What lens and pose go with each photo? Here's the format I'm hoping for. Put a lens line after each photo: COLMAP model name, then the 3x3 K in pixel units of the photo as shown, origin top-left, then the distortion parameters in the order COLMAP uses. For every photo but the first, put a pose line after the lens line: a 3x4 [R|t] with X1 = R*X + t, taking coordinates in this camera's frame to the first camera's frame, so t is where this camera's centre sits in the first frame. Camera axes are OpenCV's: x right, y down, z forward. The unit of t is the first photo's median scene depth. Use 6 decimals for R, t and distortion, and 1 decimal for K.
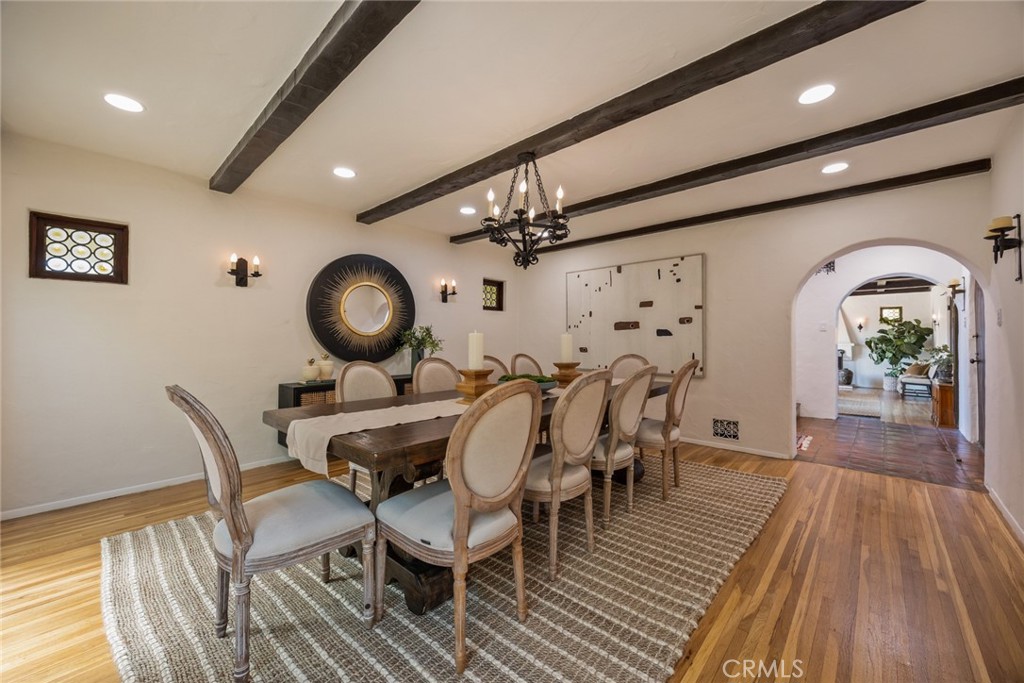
lens RADIAL K [[395.9, 0, 507.9], [0, 395.9, 336.3], [0, 0, 1]] dist [-0.002835, 0.000347]
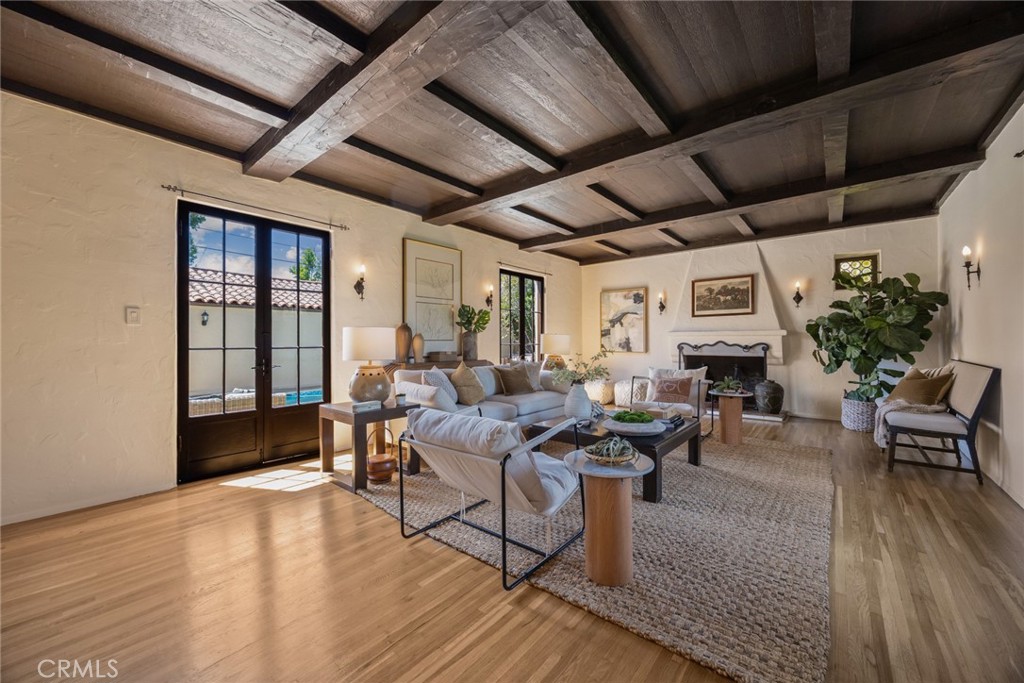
lens RADIAL K [[395.9, 0, 506.6], [0, 395.9, 335.1], [0, 0, 1]] dist [-0.002835, 0.000347]
pose [[0.998596, -0.003470, 0.052860, 0.535574], [0.003602, 0.999991, -0.002410, 0.026292], [-0.052851, 0.002597, 0.998599, 0.559614]]
